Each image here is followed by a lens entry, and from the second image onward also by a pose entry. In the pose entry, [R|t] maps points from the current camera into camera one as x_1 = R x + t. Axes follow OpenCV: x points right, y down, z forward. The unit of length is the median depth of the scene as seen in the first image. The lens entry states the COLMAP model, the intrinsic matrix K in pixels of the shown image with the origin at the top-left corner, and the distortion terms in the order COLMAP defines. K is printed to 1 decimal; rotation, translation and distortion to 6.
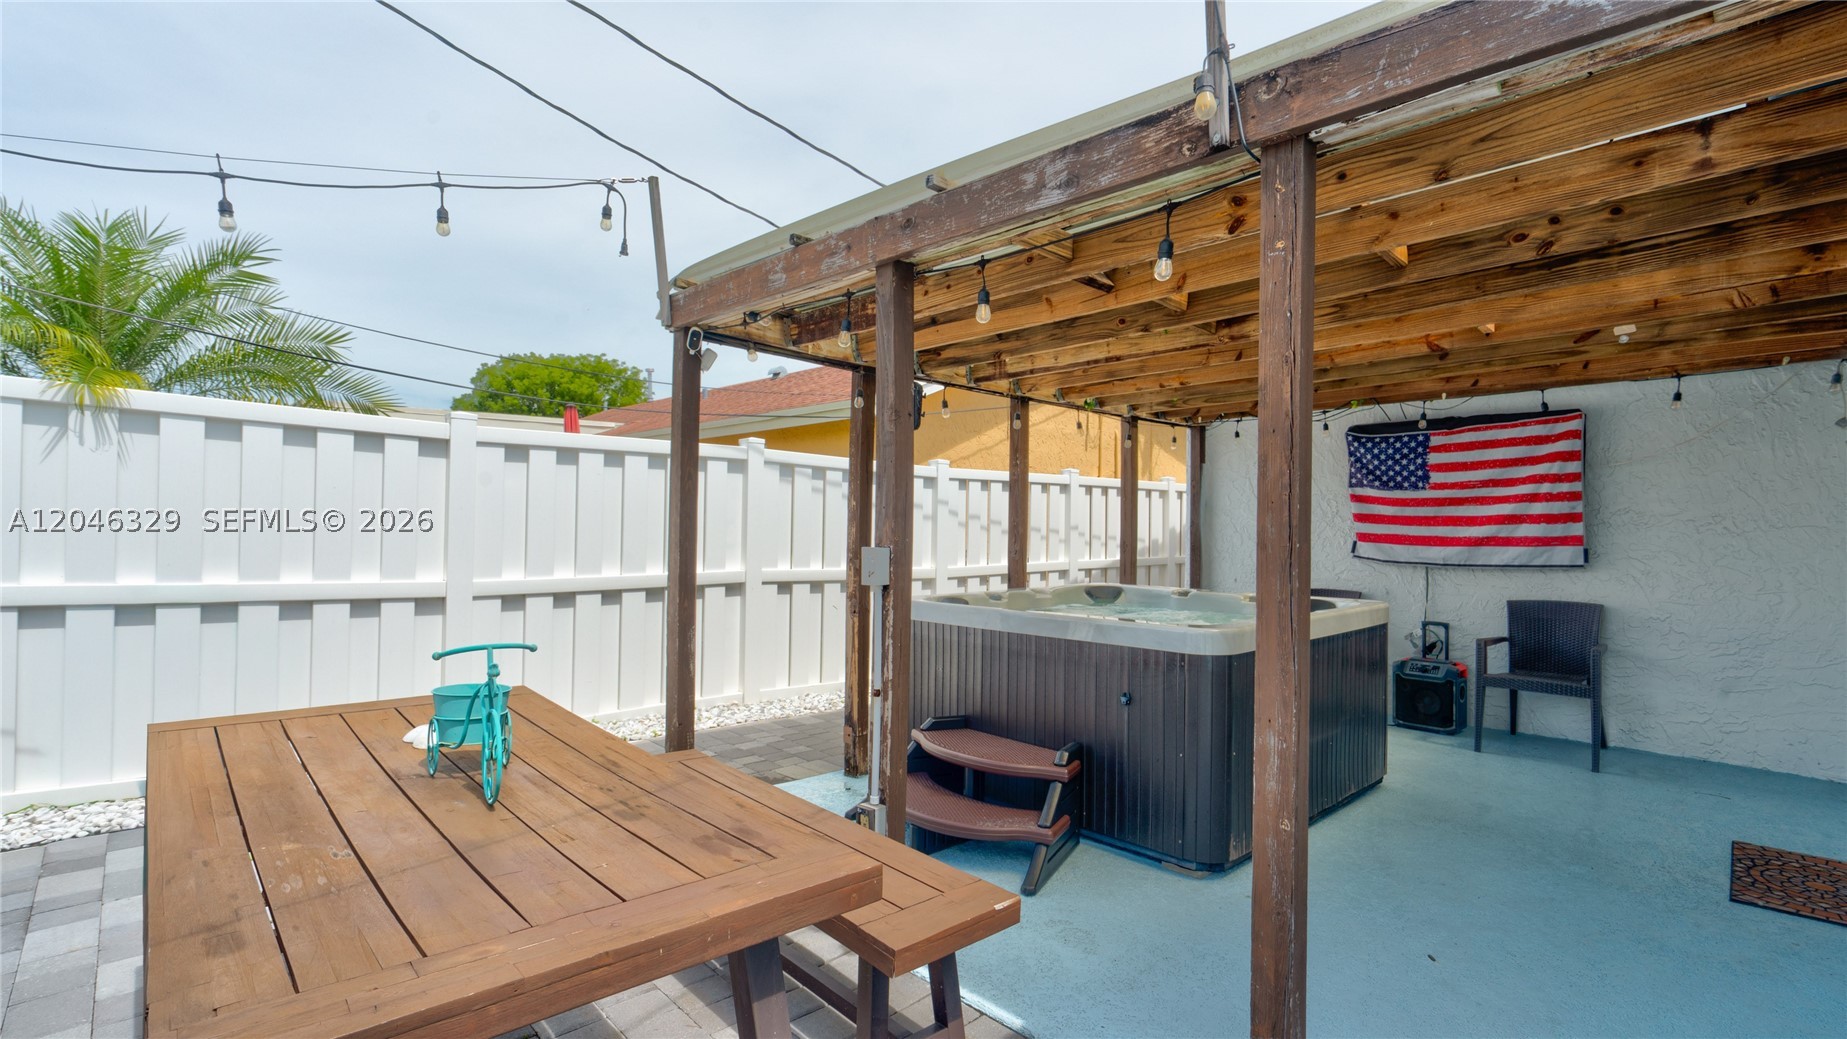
lens RADIAL K [[841.5, 0, 929.6], [0, 841.5, 522.2], [0, 0, 1]] dist [-0.004382, 0.001951]
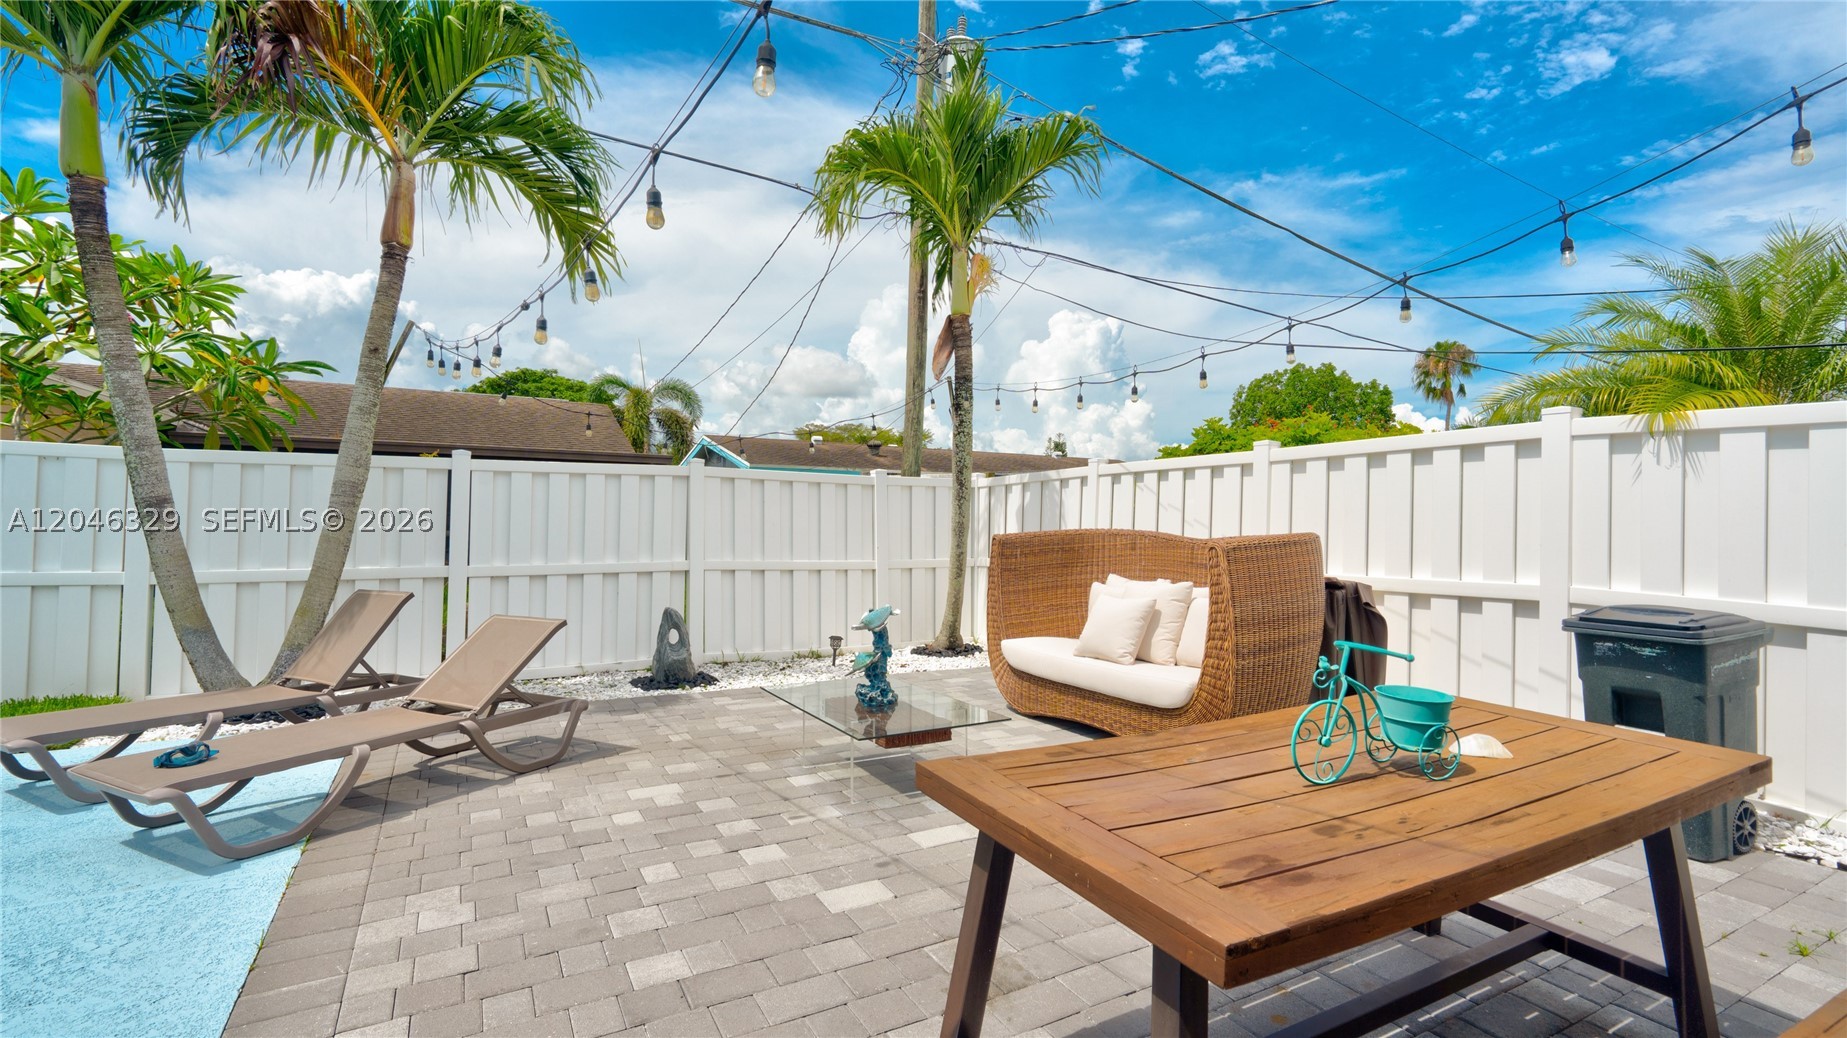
lens RADIAL K [[841.5, 0, 950.5], [0, 841.5, 529.1], [0, 0, 1]] dist [-0.004382, 0.001951]
pose [[-0.214799, -0.010031, -0.976607, 0.281365], [-0.014905, 0.999864, -0.006991, 0.010778], [0.976545, 0.013054, -0.214919, 0.338800]]
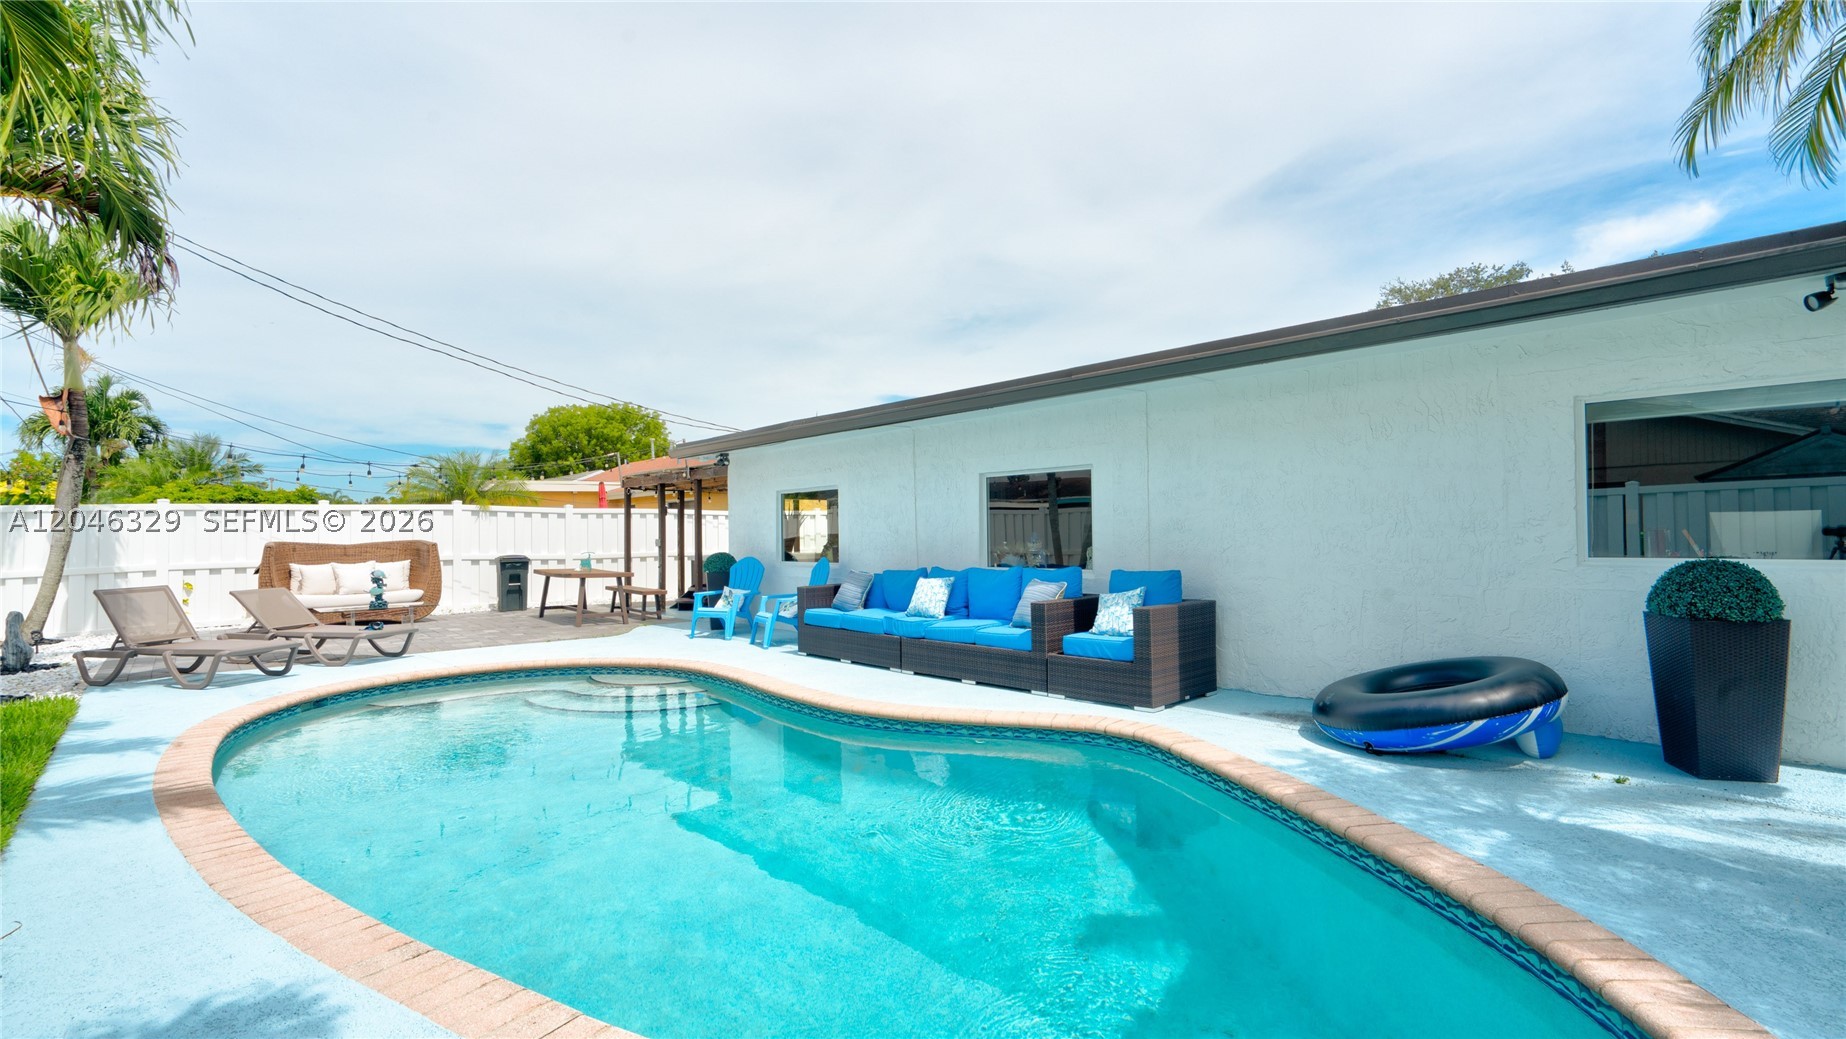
lens RADIAL K [[841.0, 0, 932.1], [0, 841.0, 521.2], [0, 0, 1]] dist [-0.004382, 0.001951]
pose [[0.999226, -0.021298, -0.033066, 1.271423], [0.020796, 0.999665, -0.015435, 0.017663], [0.033384, 0.014736, 0.999334, -2.964835]]
